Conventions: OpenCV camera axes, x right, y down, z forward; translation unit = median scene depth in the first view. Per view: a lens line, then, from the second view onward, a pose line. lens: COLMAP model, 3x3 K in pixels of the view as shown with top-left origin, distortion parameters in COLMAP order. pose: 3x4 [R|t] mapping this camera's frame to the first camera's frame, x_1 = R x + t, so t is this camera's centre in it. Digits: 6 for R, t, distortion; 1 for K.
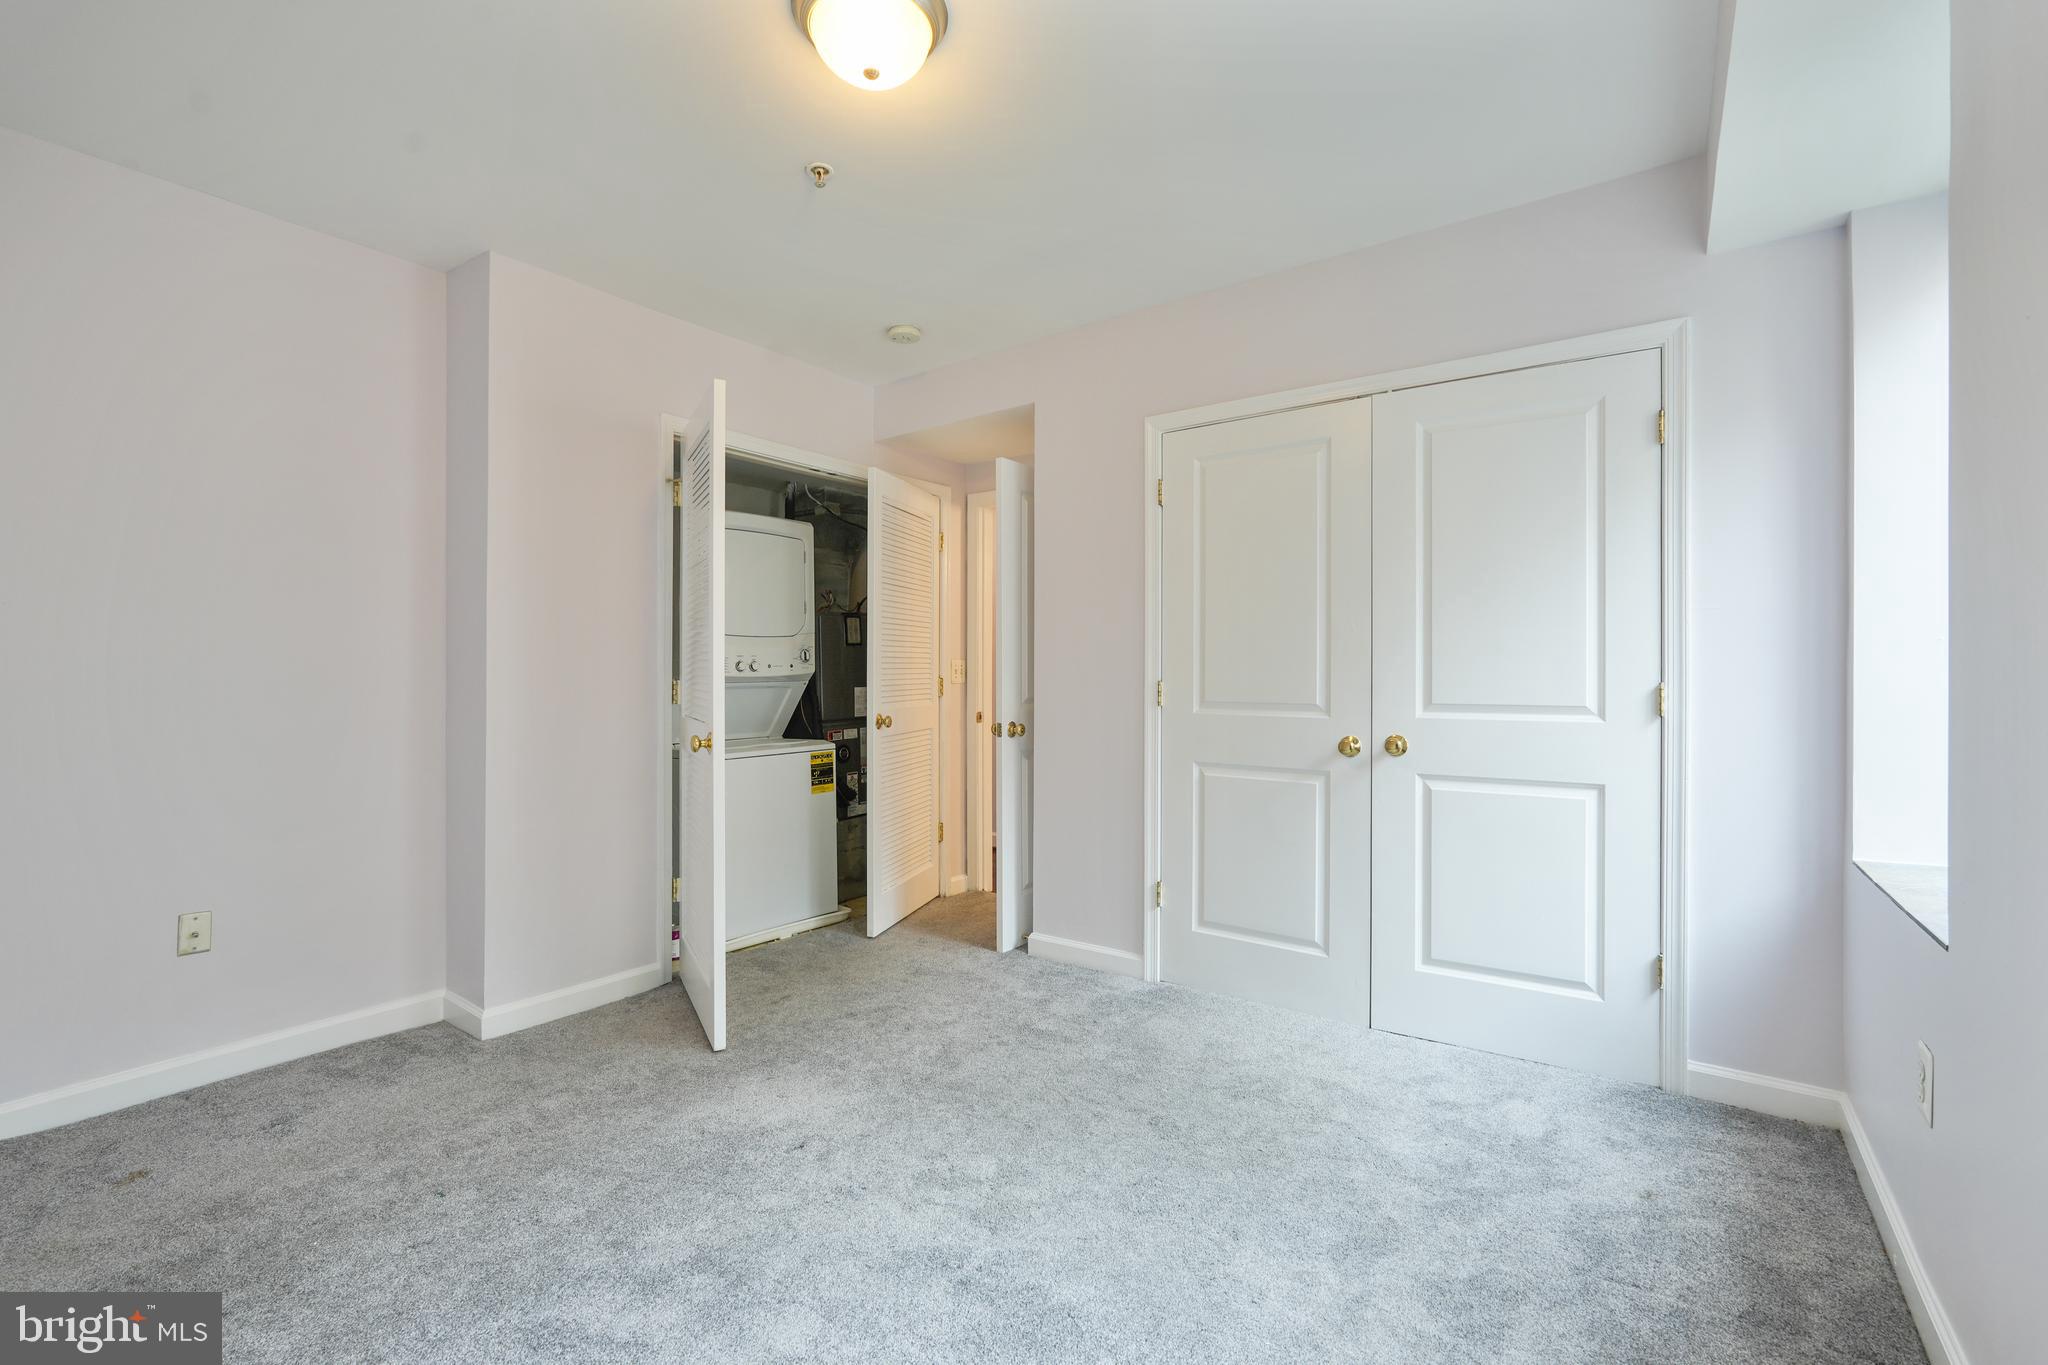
lens RADIAL K [[914.2, 0, 1038.8], [0, 914.2, 685.2], [0, 0, 1]] dist [-0.008543, 0.004876]
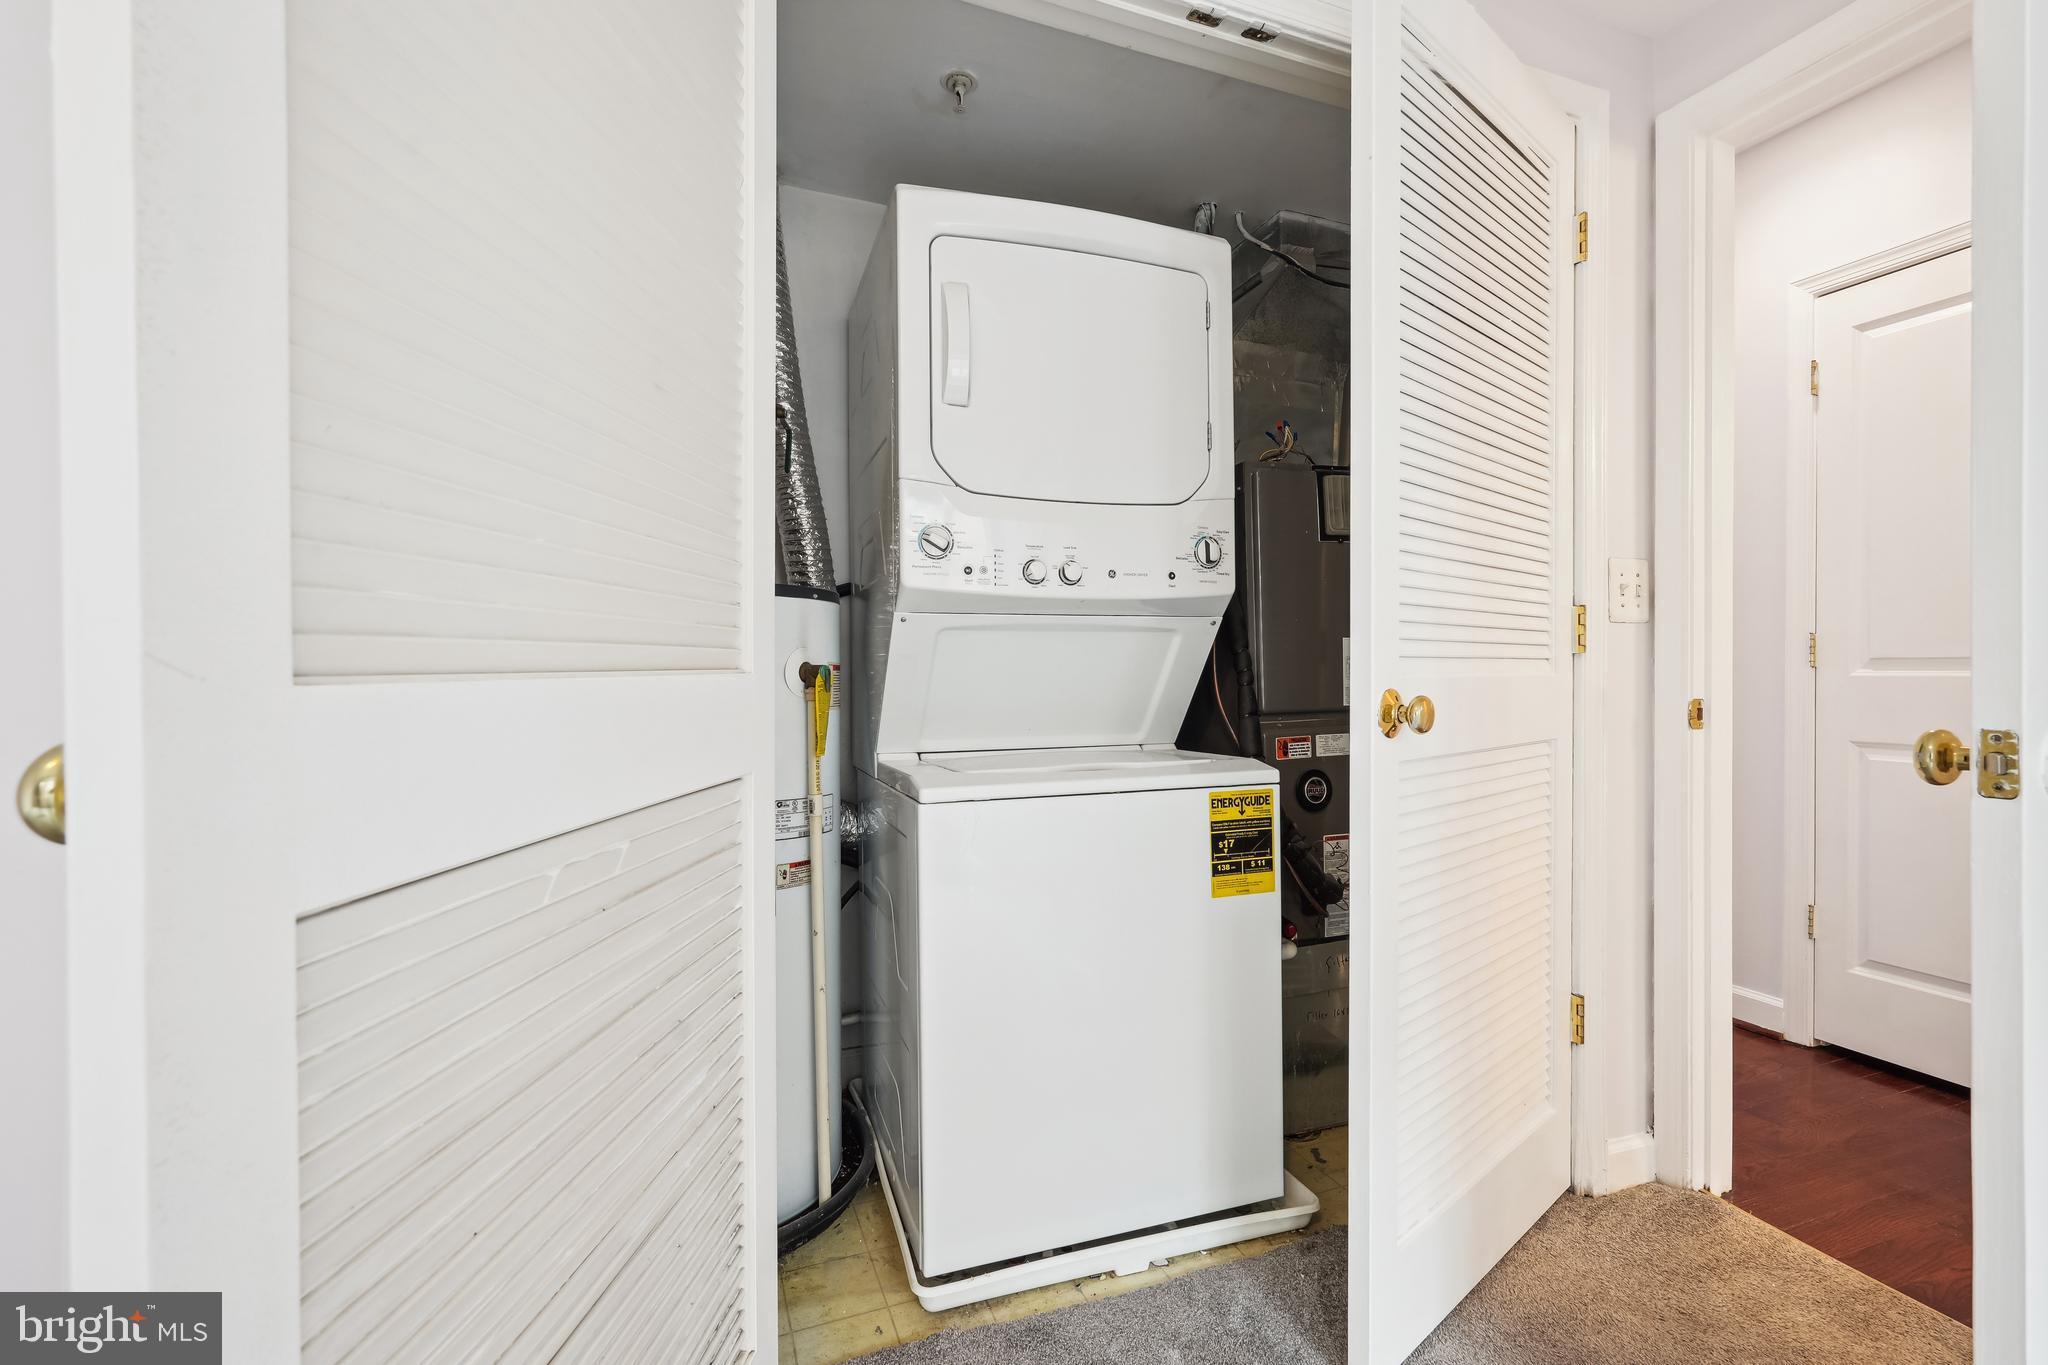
lens RADIAL K [[914.2, 0, 1020.2], [0, 914.2, 677.8], [0, 0, 1]] dist [-0.008543, 0.004876]
pose [[0.829662, 0.000102, -0.558266, -0.096464], [-0.005825, 0.999947, -0.008474, 0.028501], [0.558235, 0.010282, 0.829619, 0.614264]]
